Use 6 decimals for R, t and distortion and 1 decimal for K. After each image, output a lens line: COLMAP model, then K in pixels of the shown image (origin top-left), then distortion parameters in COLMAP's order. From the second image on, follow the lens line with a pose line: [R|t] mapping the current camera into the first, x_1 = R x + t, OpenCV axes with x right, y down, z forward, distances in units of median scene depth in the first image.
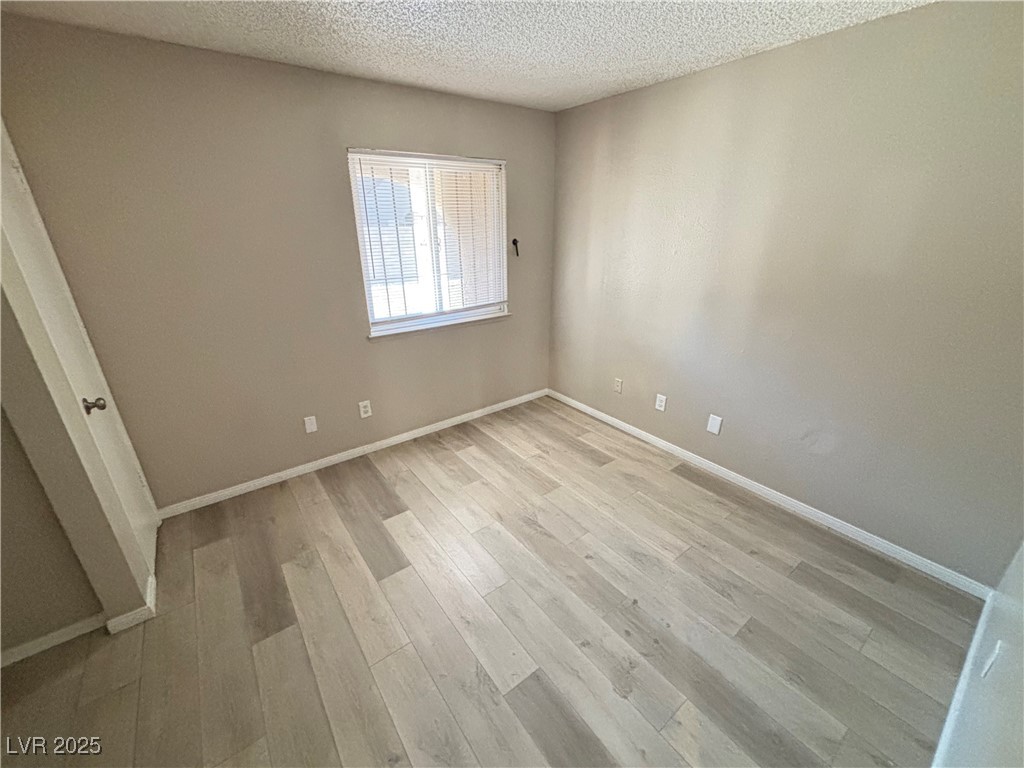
lens RADIAL K [[414.9, 0, 512.5], [0, 414.9, 383.1], [0, 0, 1]] dist [0.007581, -0.000901]
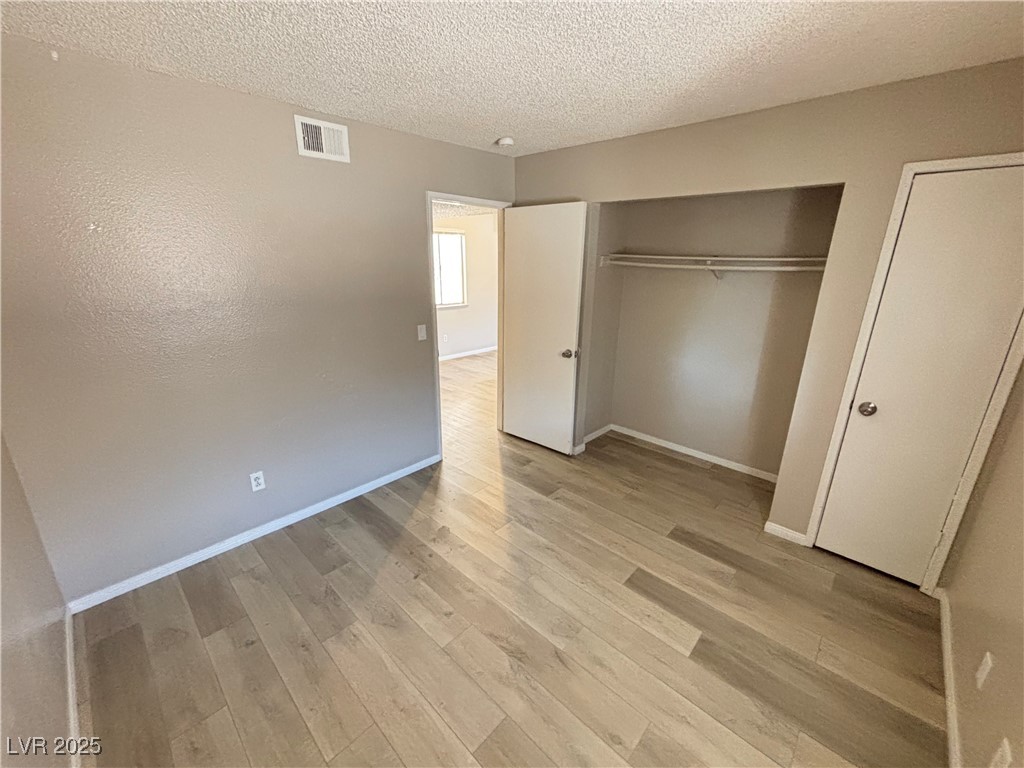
lens RADIAL K [[414.9, 0, 512.8], [0, 414.9, 383.5], [0, 0, 1]] dist [0.007581, -0.000901]
pose [[-0.986173, 0.048550, -0.158447, 0.164519], [-0.062989, 0.774544, 0.629375, -0.577585], [0.153280, 0.630654, -0.760777, 1.412074]]
